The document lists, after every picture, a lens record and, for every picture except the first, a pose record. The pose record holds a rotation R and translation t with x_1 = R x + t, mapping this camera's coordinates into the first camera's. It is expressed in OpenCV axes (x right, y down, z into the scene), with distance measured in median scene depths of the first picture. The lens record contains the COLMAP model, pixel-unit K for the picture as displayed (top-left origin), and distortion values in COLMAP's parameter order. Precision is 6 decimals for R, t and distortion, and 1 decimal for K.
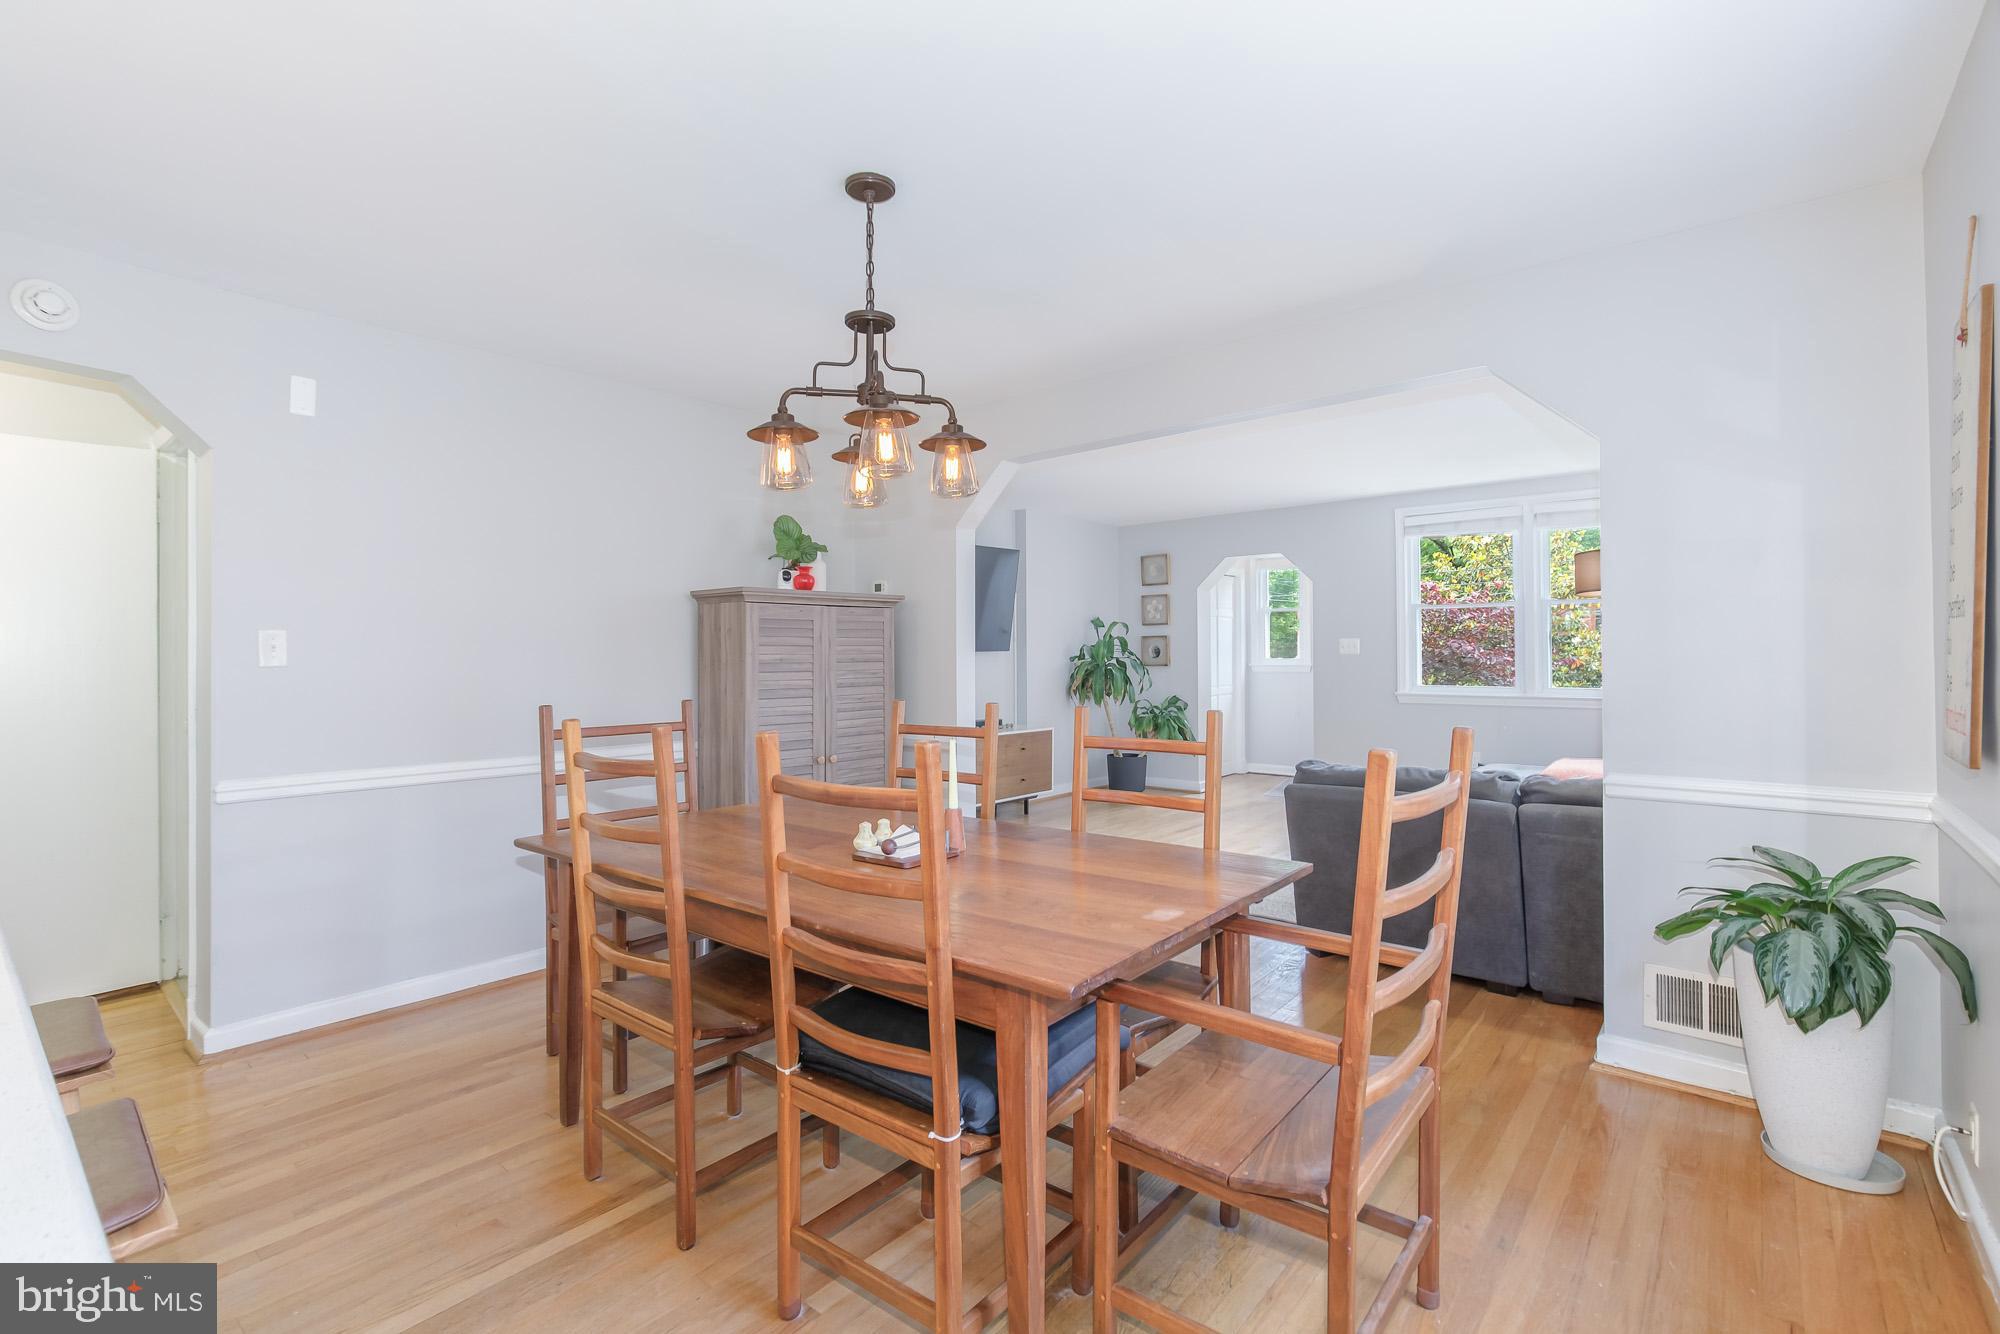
lens RADIAL K [[924.6, 0, 985.5], [0, 924.6, 643.2], [0, 0, 1]] dist [-0.003296, 0.000107]
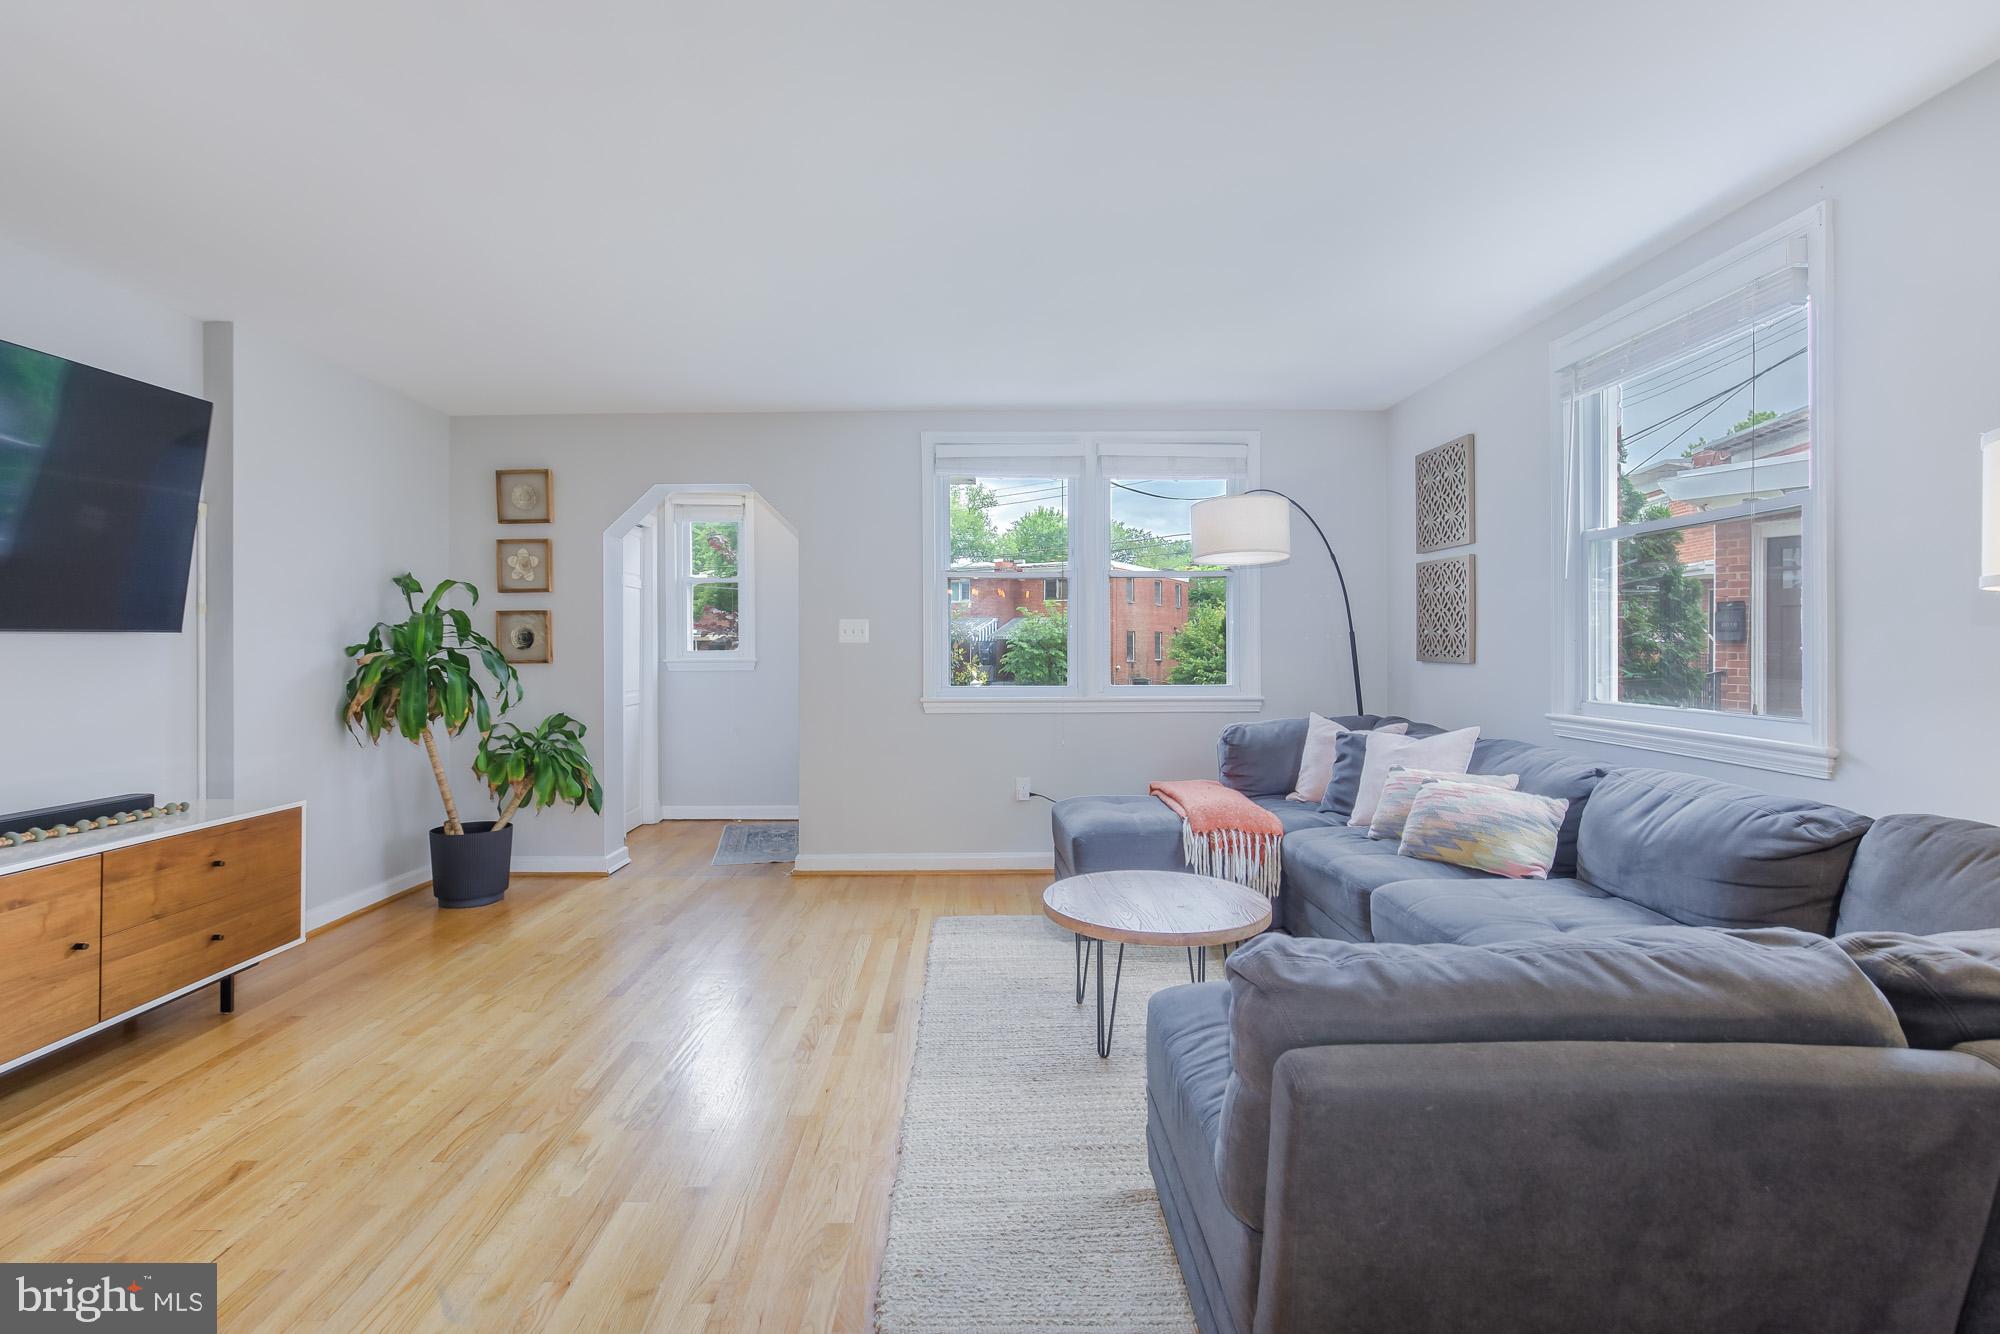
lens RADIAL K [[924.6, 0, 985.5], [0, 924.6, 643.2], [0, 0, 1]] dist [-0.003296, 0.000107]
pose [[0.757490, 0.004558, 0.652831, 0.027047], [-0.009815, 0.999942, 0.004407, 0.007310], [-0.652773, -0.009746, 0.757491, 0.395534]]
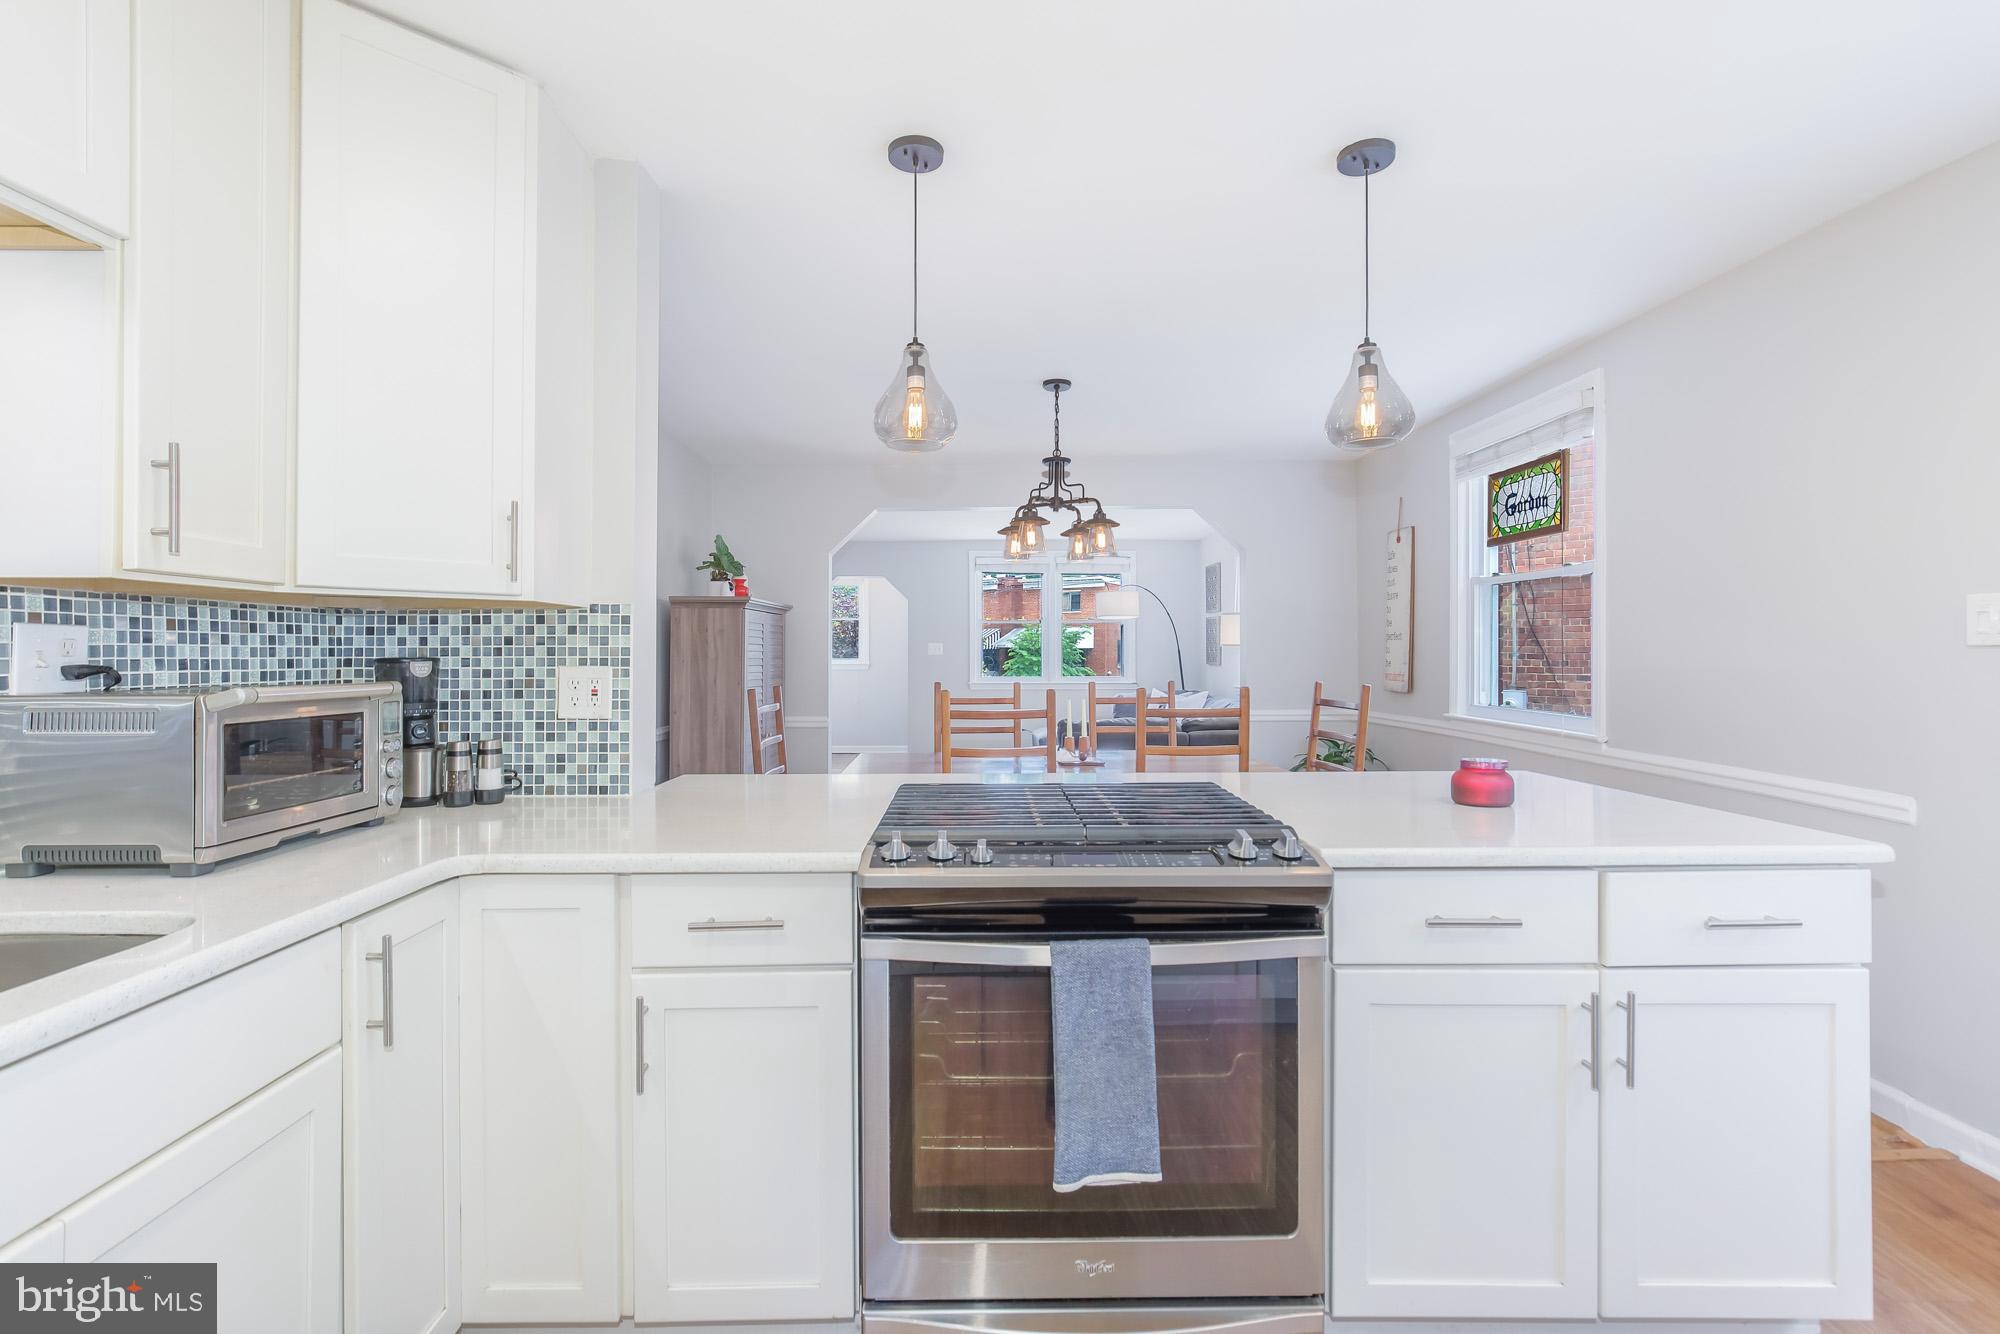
lens RADIAL K [[924.6, 0, 985.5], [0, 924.6, 643.2], [0, 0, 1]] dist [-0.003296, 0.000107]
pose [[0.758097, 0.015124, 0.651966, -0.392310], [-0.014491, 0.999875, -0.006344, 0.002409], [-0.651980, -0.004638, 0.758222, -0.067923]]
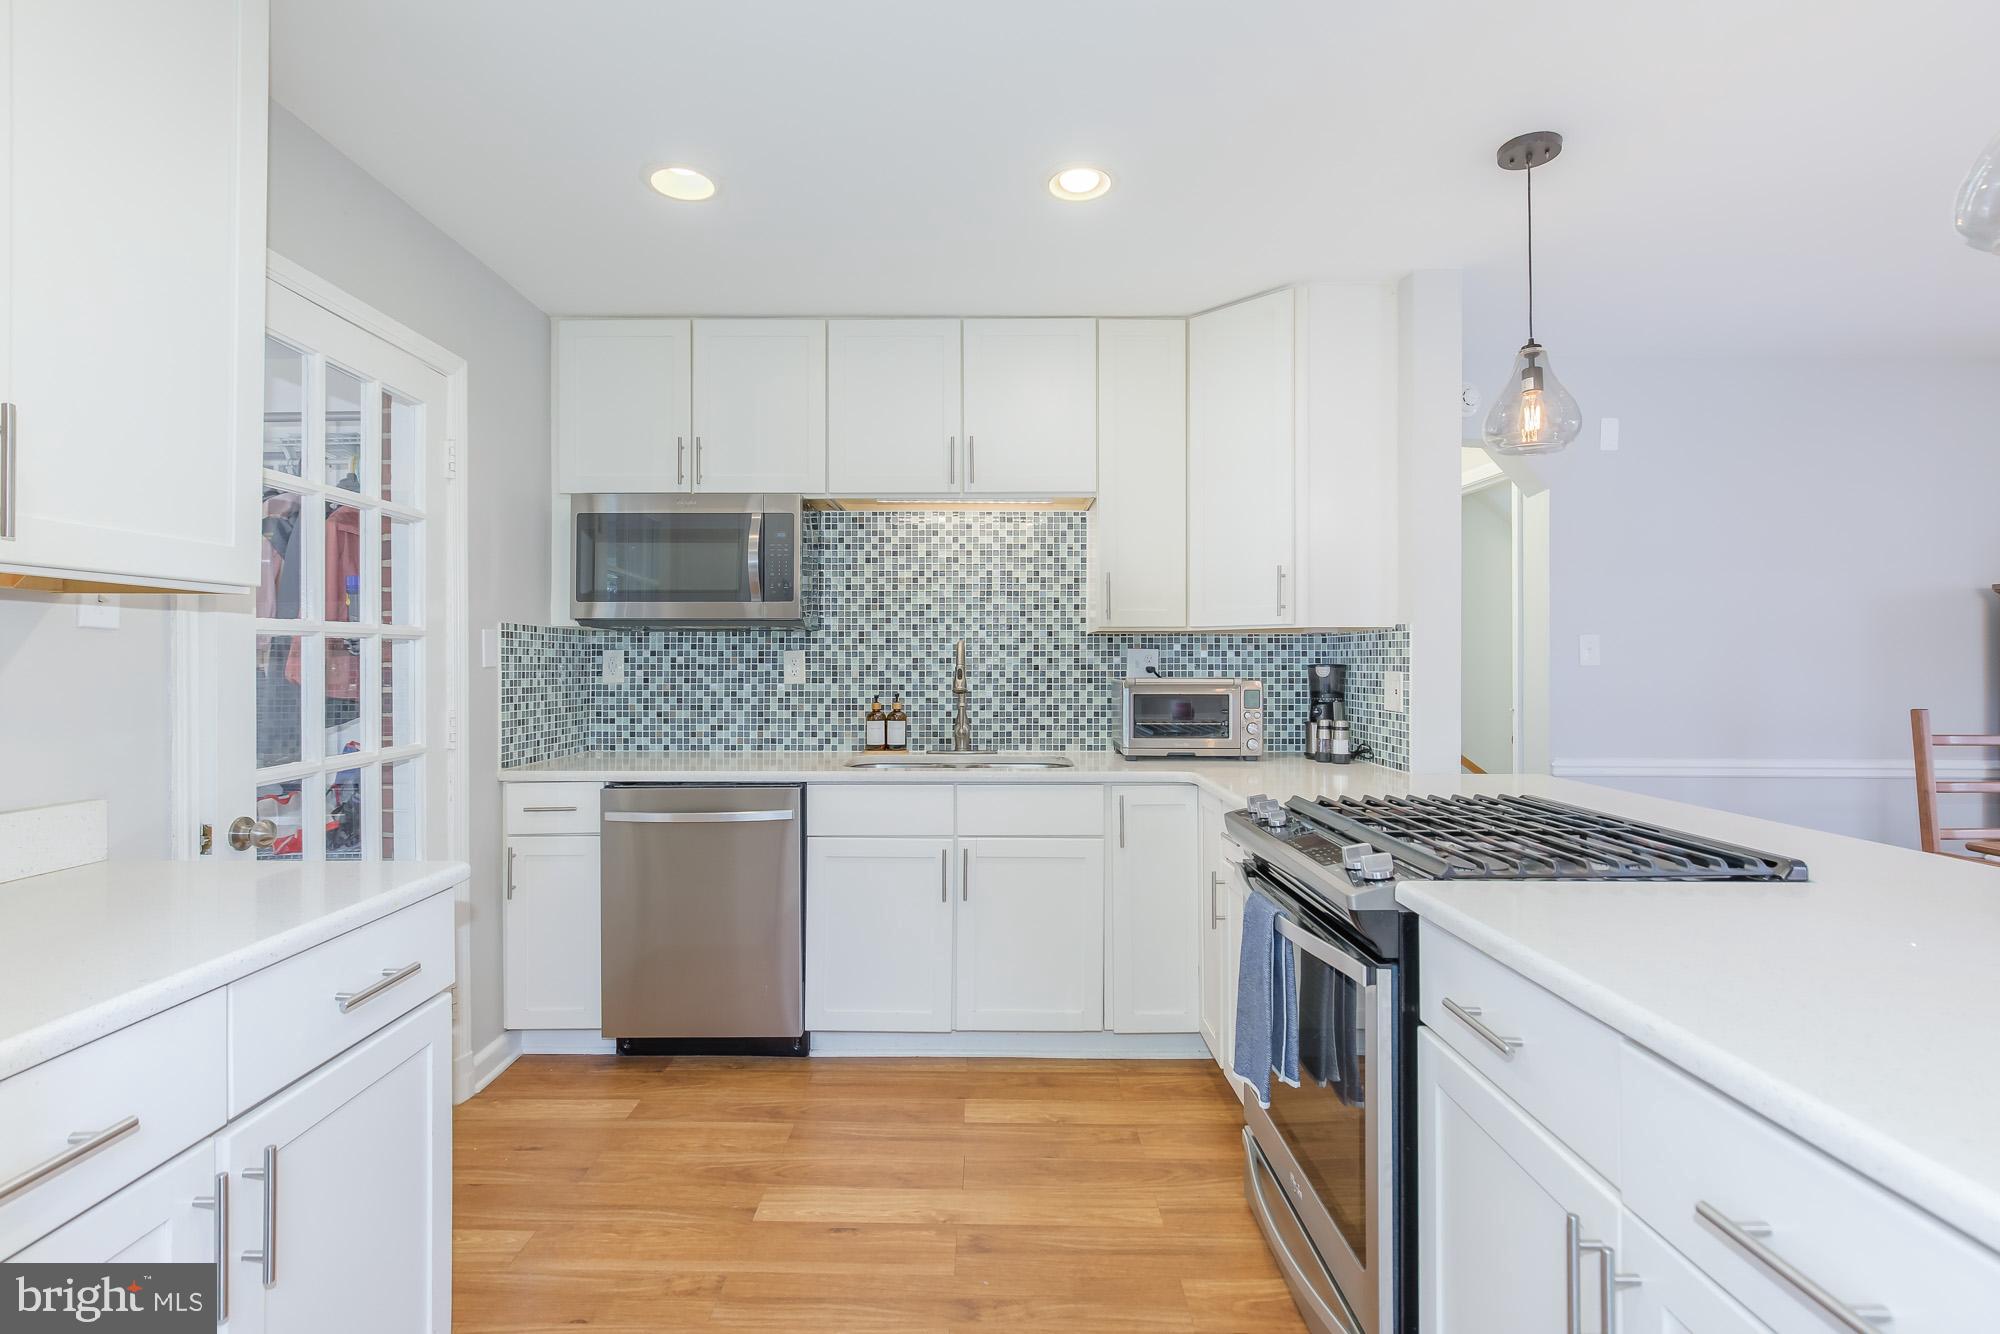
lens RADIAL K [[916.3, 0, 942.6], [0, 916.3, 659.9], [0, 0, 1]] dist [-0.000560, 0.000277]
pose [[0.639532, 0.001314, -0.768764, -0.148474], [0.005555, 0.999965, 0.006330, 0.002079], [0.768745, -0.008318, 0.639502, -0.147749]]
